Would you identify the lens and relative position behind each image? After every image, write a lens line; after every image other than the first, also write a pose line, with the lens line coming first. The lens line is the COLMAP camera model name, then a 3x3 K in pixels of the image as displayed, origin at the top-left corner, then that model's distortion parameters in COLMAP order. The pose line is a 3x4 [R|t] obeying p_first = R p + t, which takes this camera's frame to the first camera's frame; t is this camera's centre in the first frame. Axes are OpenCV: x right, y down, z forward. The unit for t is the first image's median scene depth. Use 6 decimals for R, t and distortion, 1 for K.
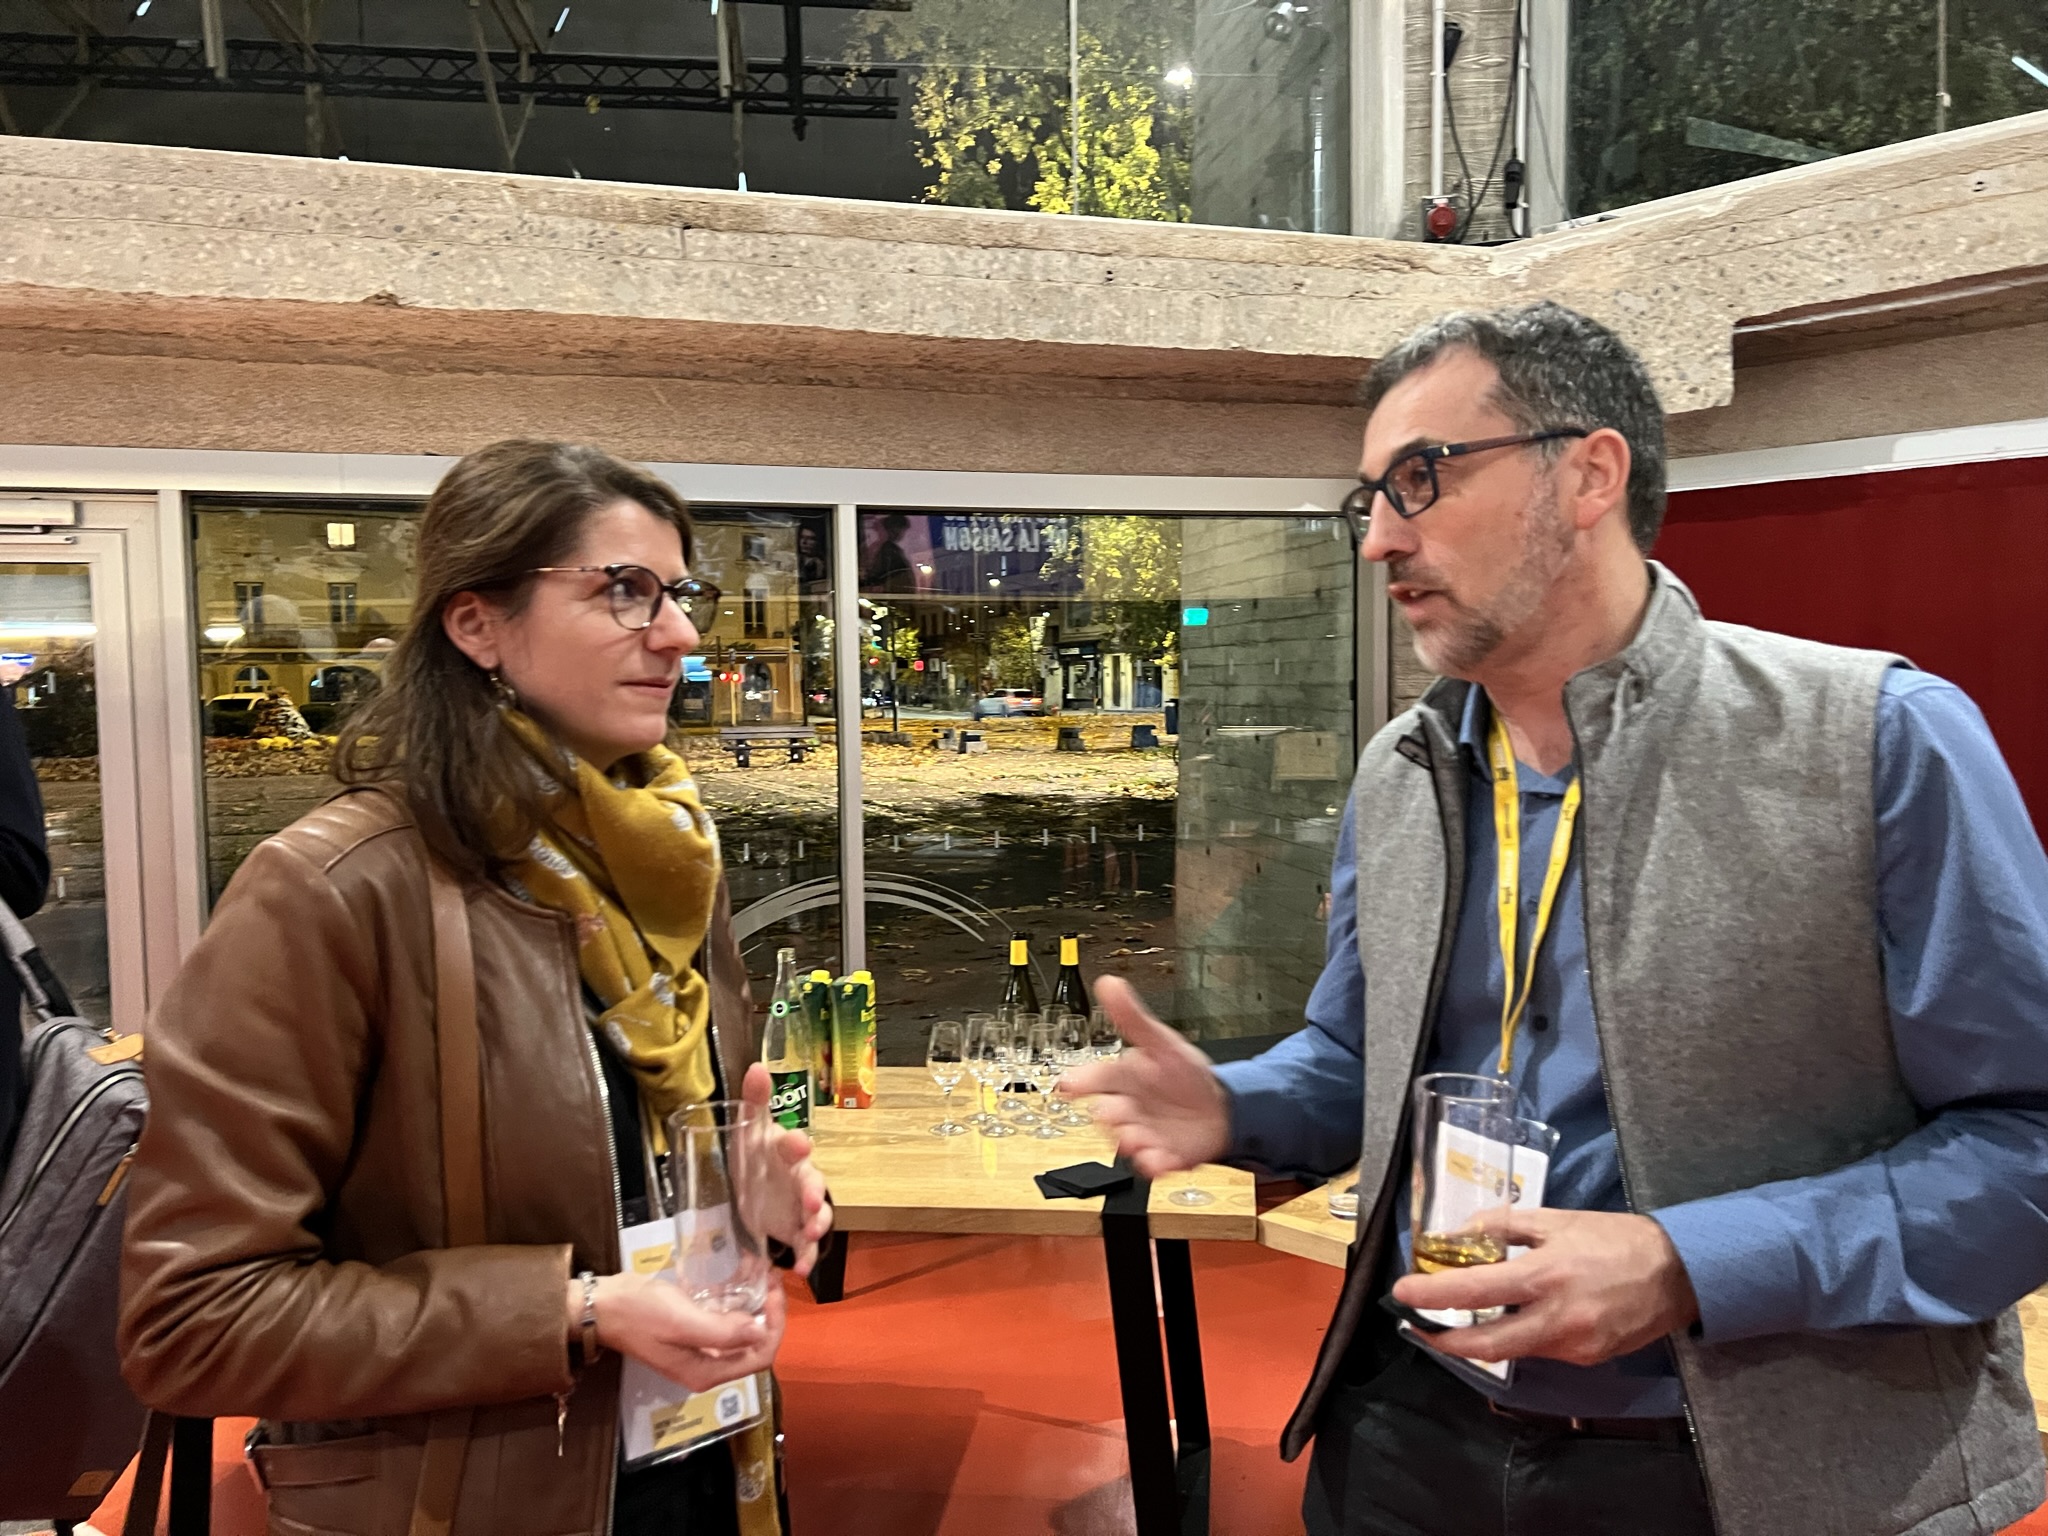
lens RADIAL K [[1538.7, 0, 1035.7], [0, 1538.7, 759.3], [0, 0, 1]] dist [0.053688, -0.056005]
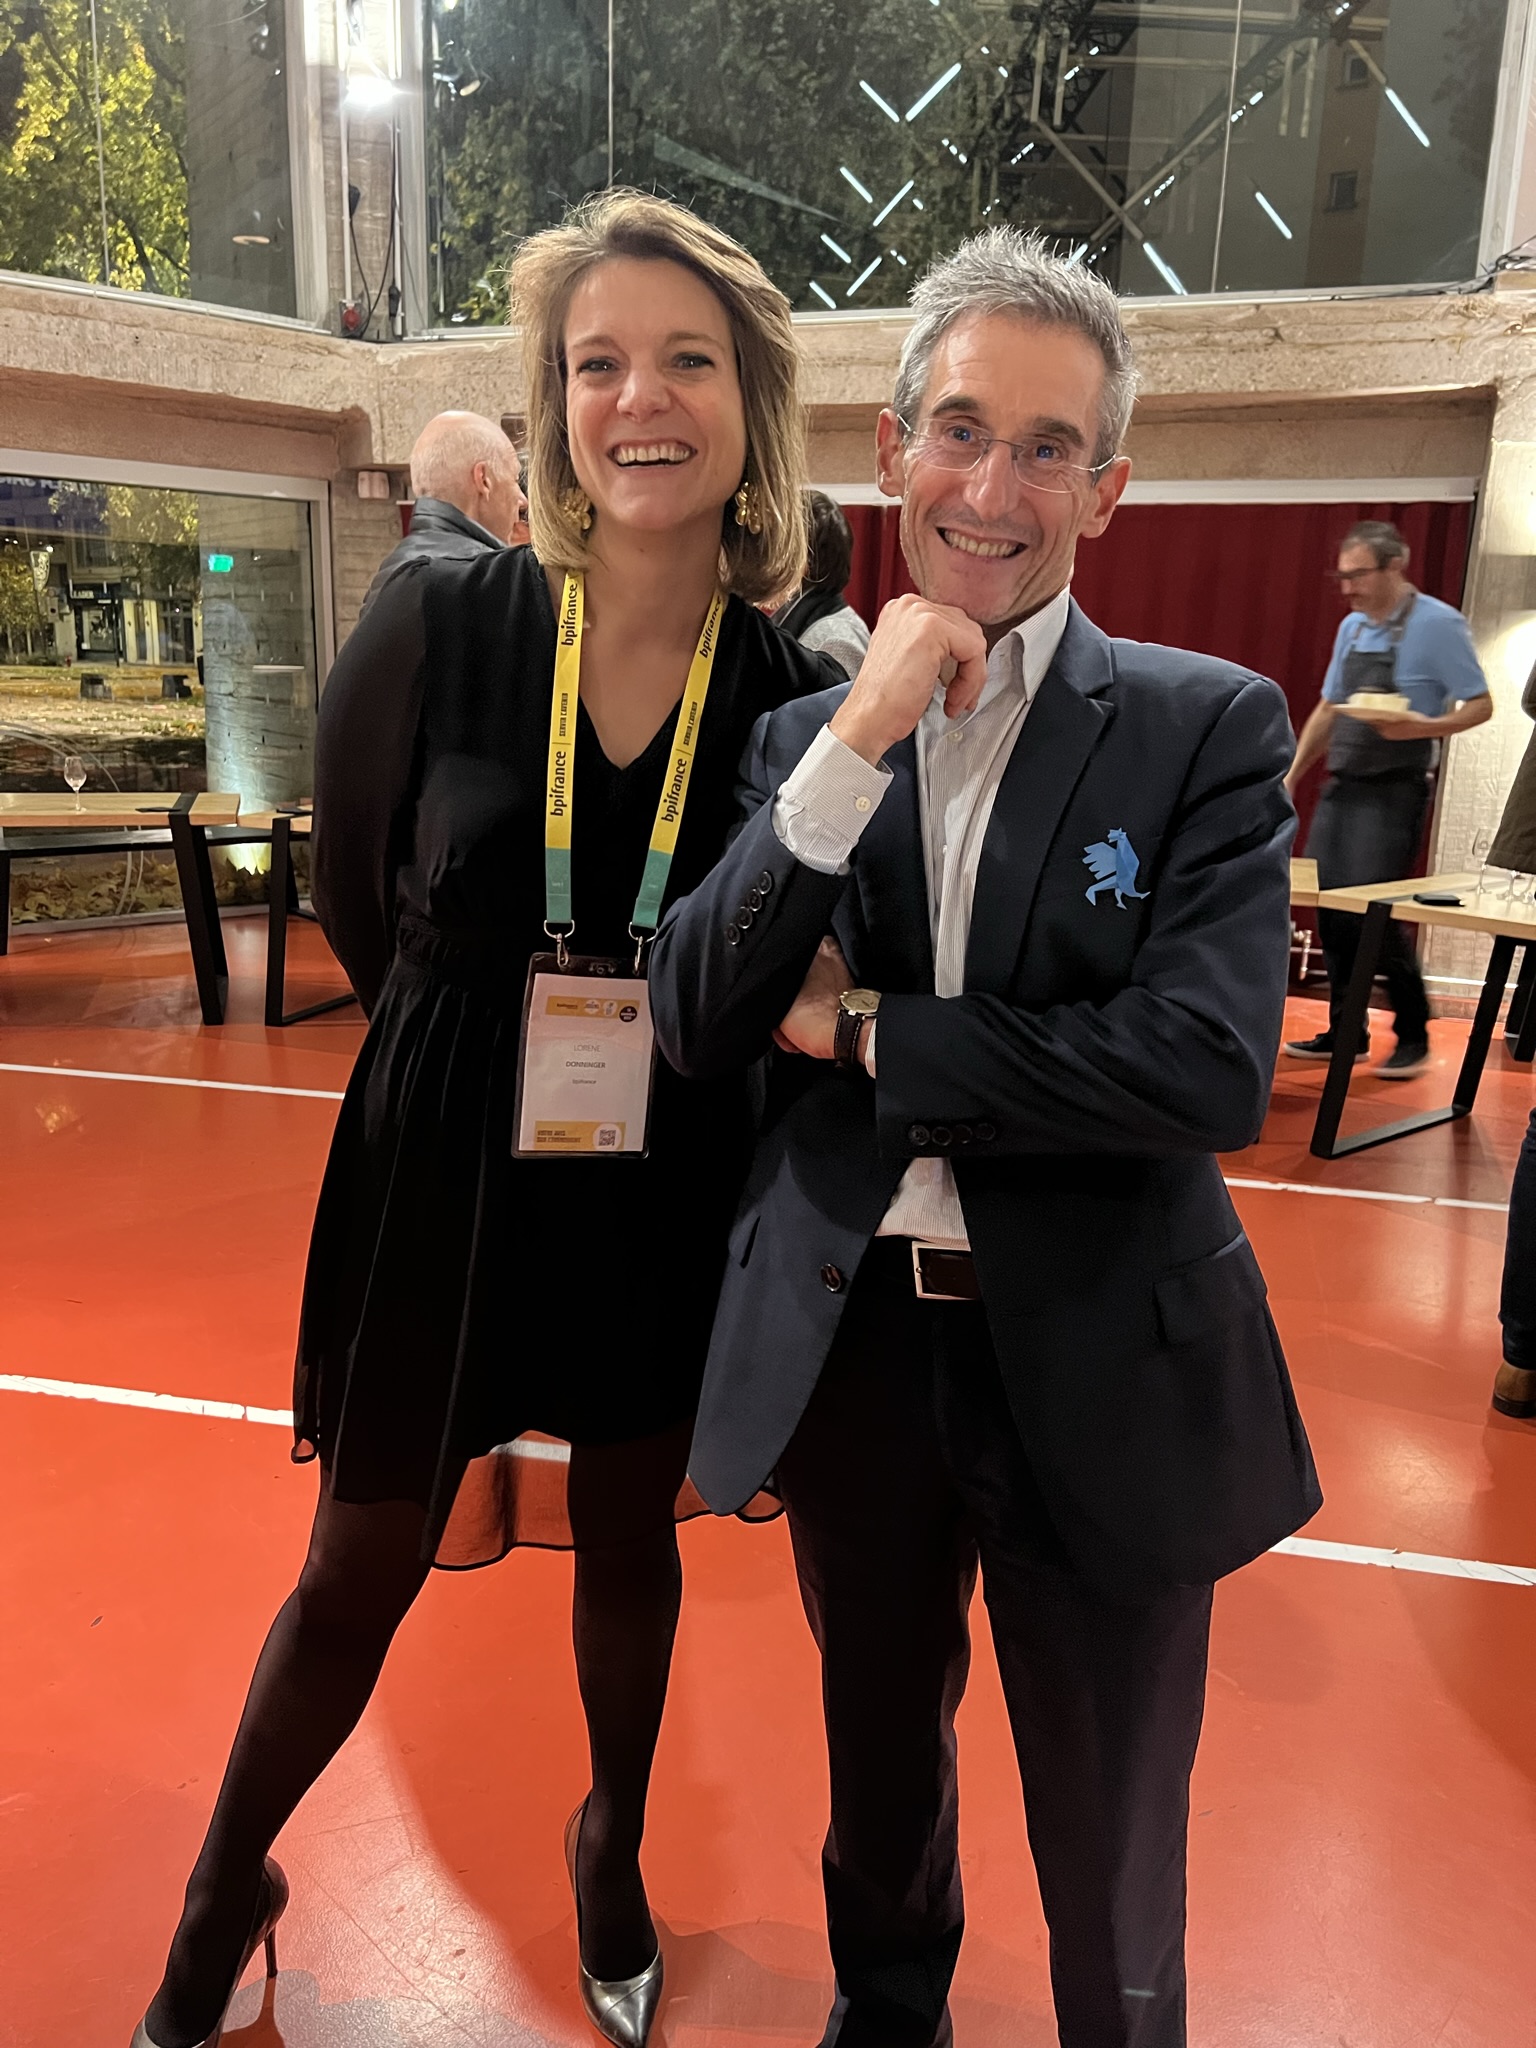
lens RADIAL K [[1538.7, 0, 771.4], [0, 1538.7, 1036.0], [0, 0, 1]] dist [0.053688, -0.056005]
pose [[0.909002, -0.062889, 0.412020, -0.070558], [-0.018440, 0.981514, 0.190498, 0.090827], [-0.416384, -0.180761, 0.891039, -0.928129]]
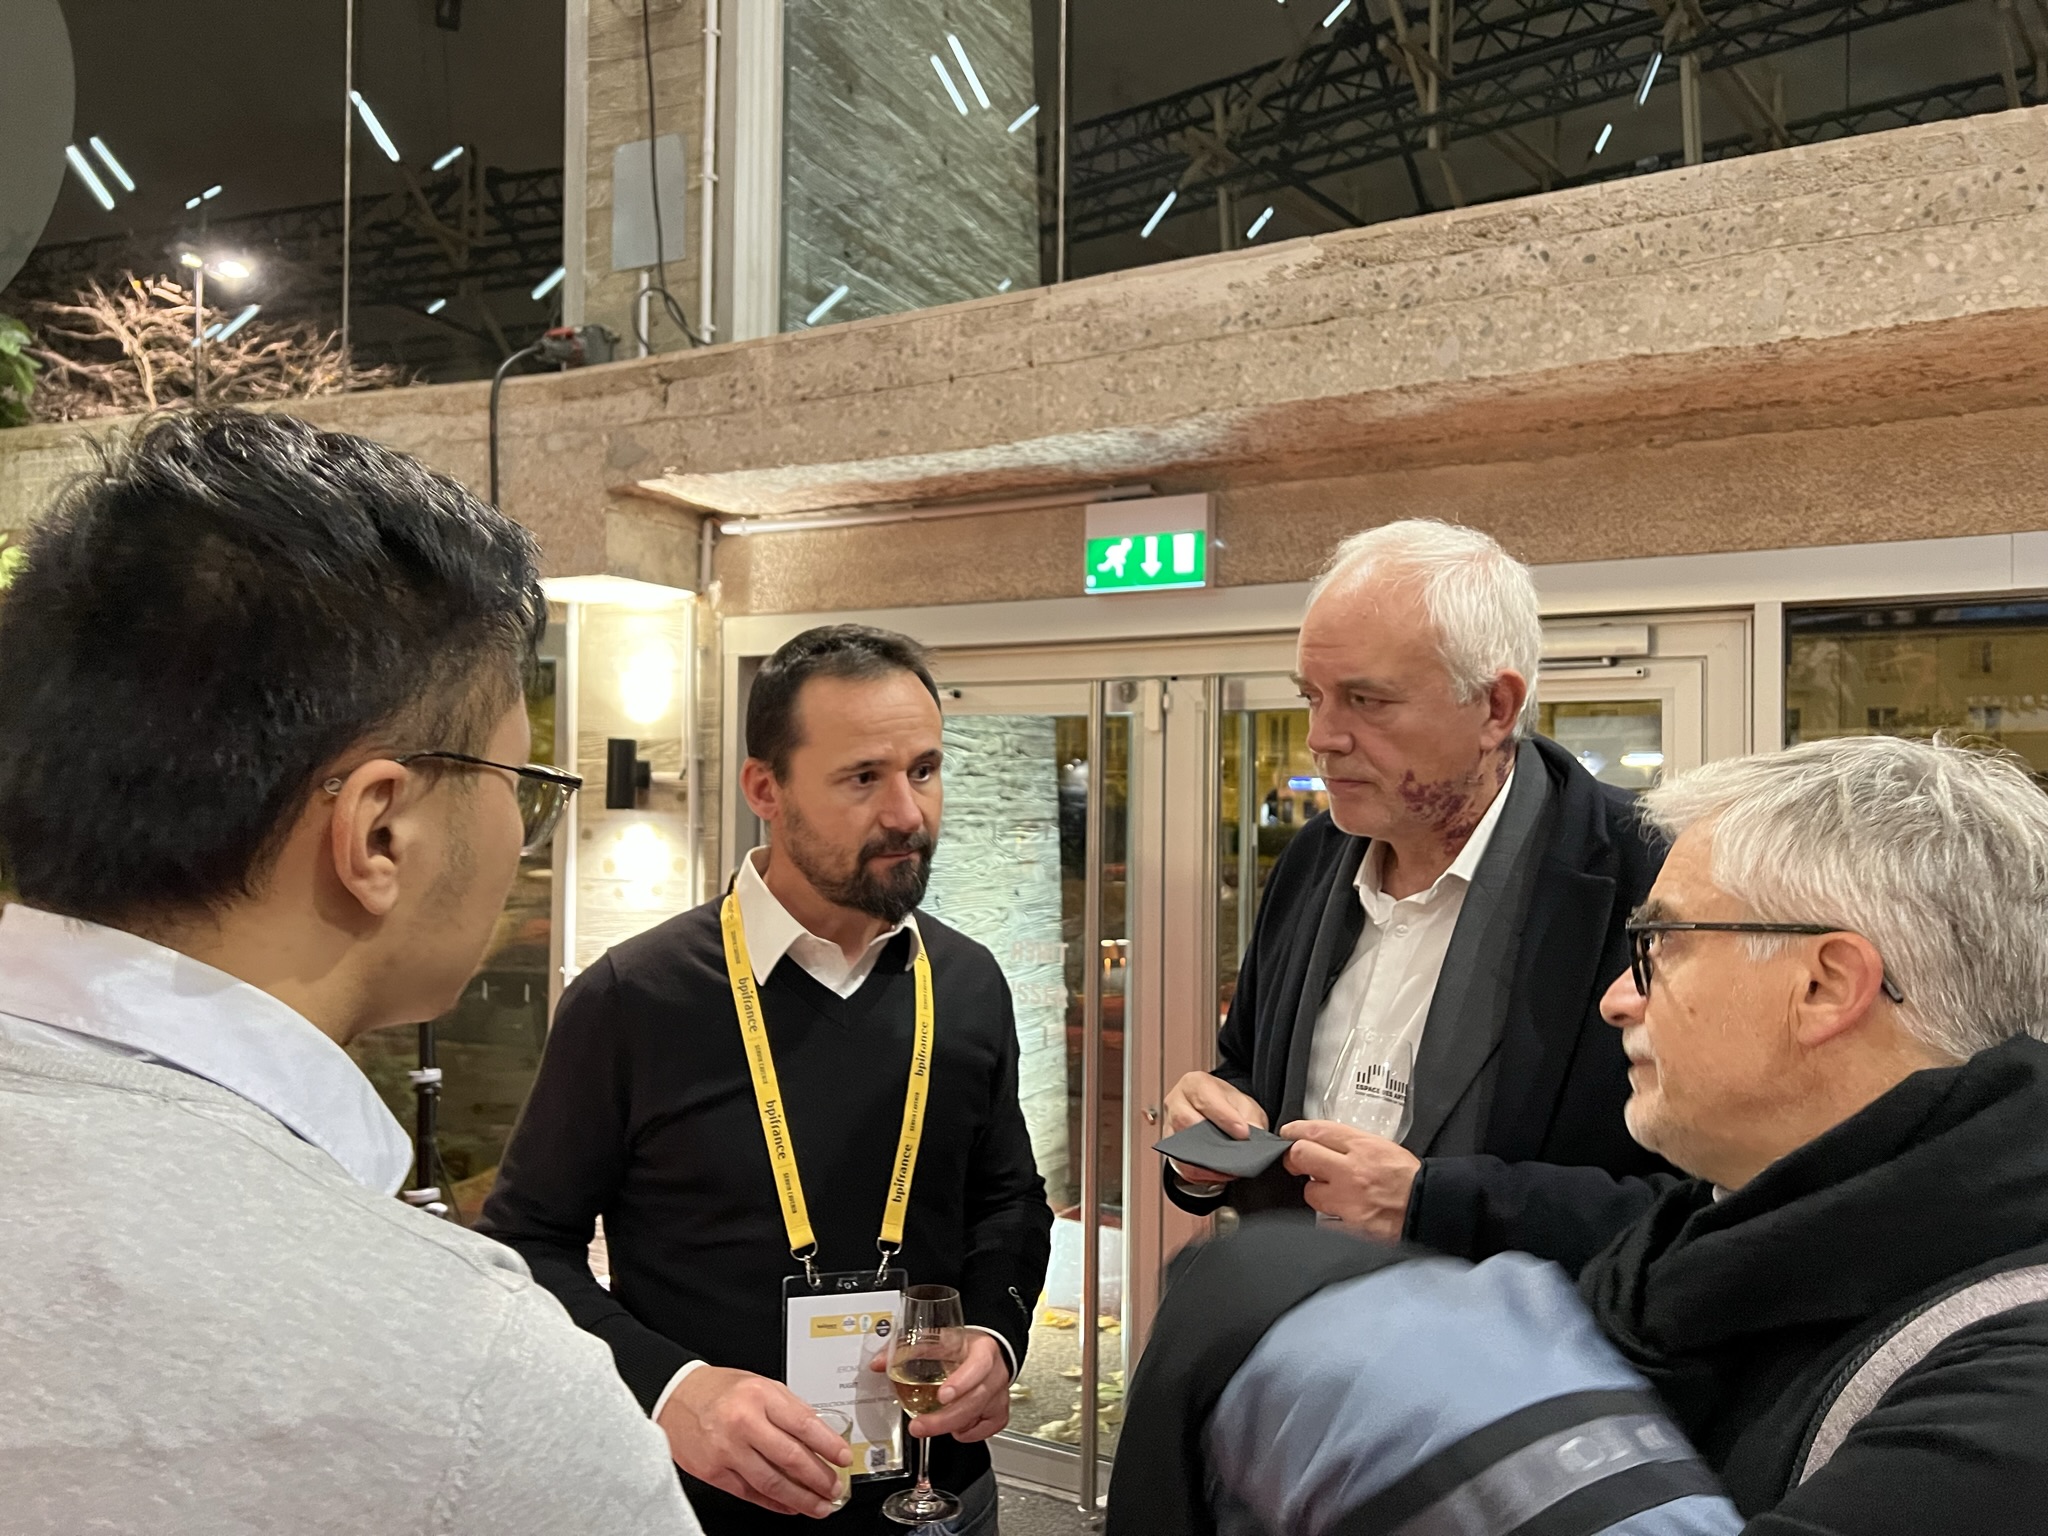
lens RADIAL K [[1538.7, 0, 1045.8], [0, 1538.7, 788.7], [0, 0, 1]] dist [0.053688, -0.056005]
pose [[0.694204, 0.012932, -0.719662, -0.240910], [-0.057771, 0.997614, -0.037801, -0.029907], [0.717456, 0.067817, 0.693295, 0.206883]]
